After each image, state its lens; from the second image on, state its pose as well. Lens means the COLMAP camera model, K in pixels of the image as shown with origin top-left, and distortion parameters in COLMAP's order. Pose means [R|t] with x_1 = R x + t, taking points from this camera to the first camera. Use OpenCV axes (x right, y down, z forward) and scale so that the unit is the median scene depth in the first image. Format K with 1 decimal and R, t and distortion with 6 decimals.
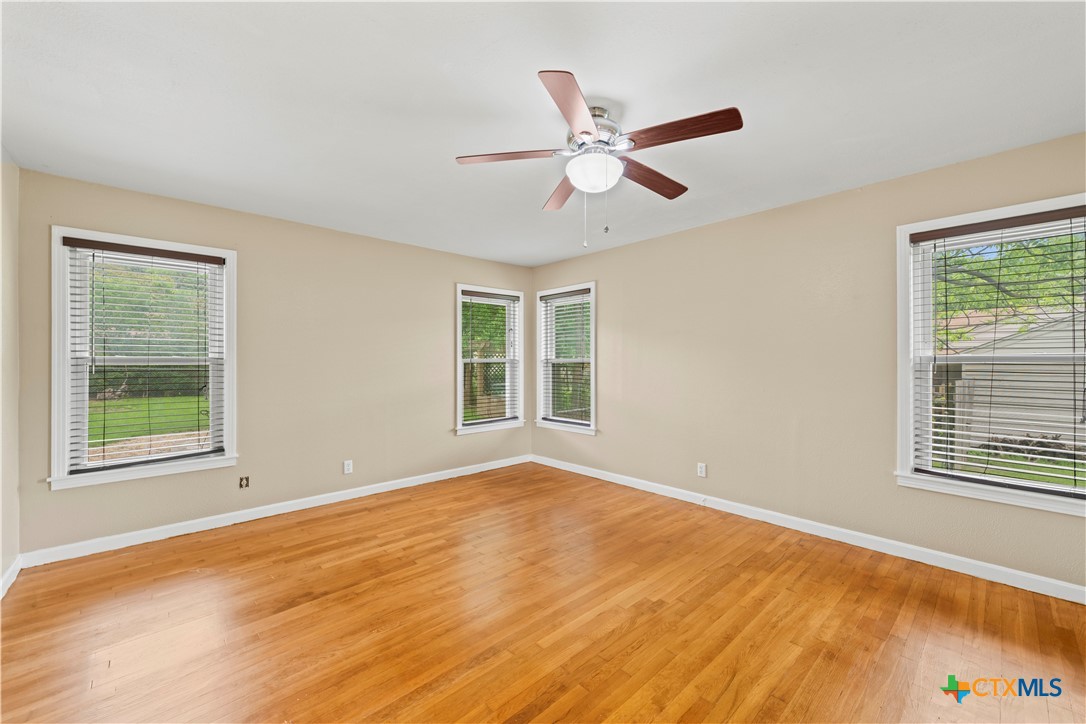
lens RADIAL K [[434.4, 0, 543.0], [0, 434.4, 362.0], [0, 0, 1]] dist [0.000586, -0.000059]
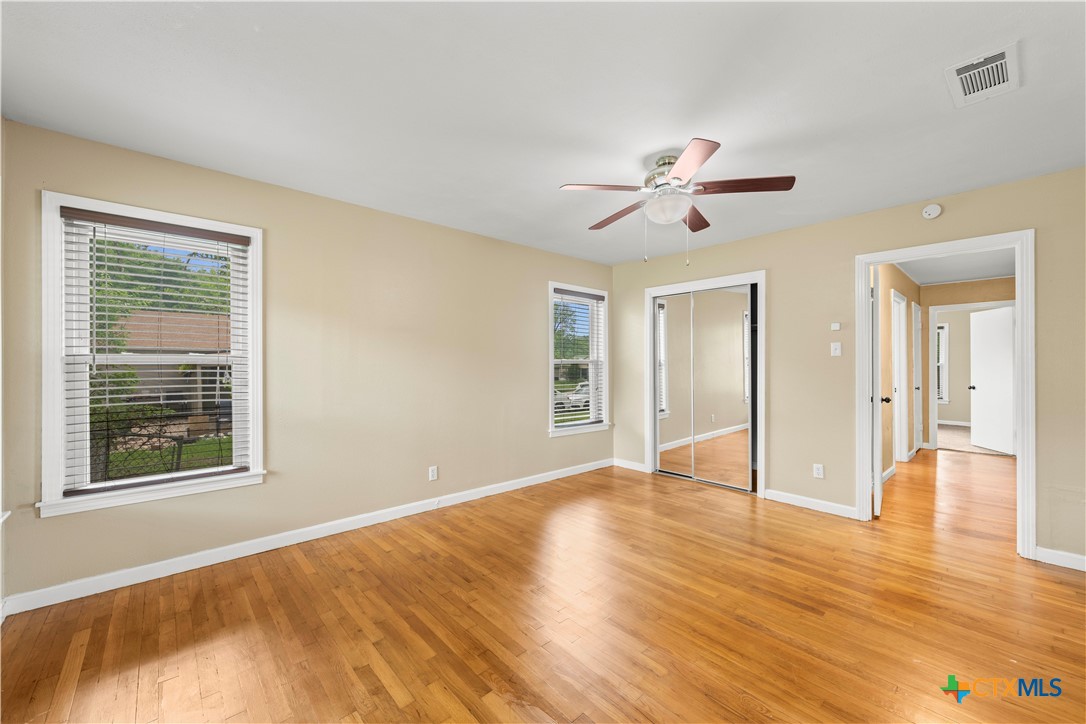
lens RADIAL K [[434.4, 0, 543.0], [0, 434.4, 362.0], [0, 0, 1]] dist [0.000586, -0.000059]
pose [[-0.003229, 0.004122, 0.999986, -0.756147], [-0.000556, 0.999991, -0.004124, -0.000549], [-0.999995, -0.000569, -0.003227, 0.918171]]
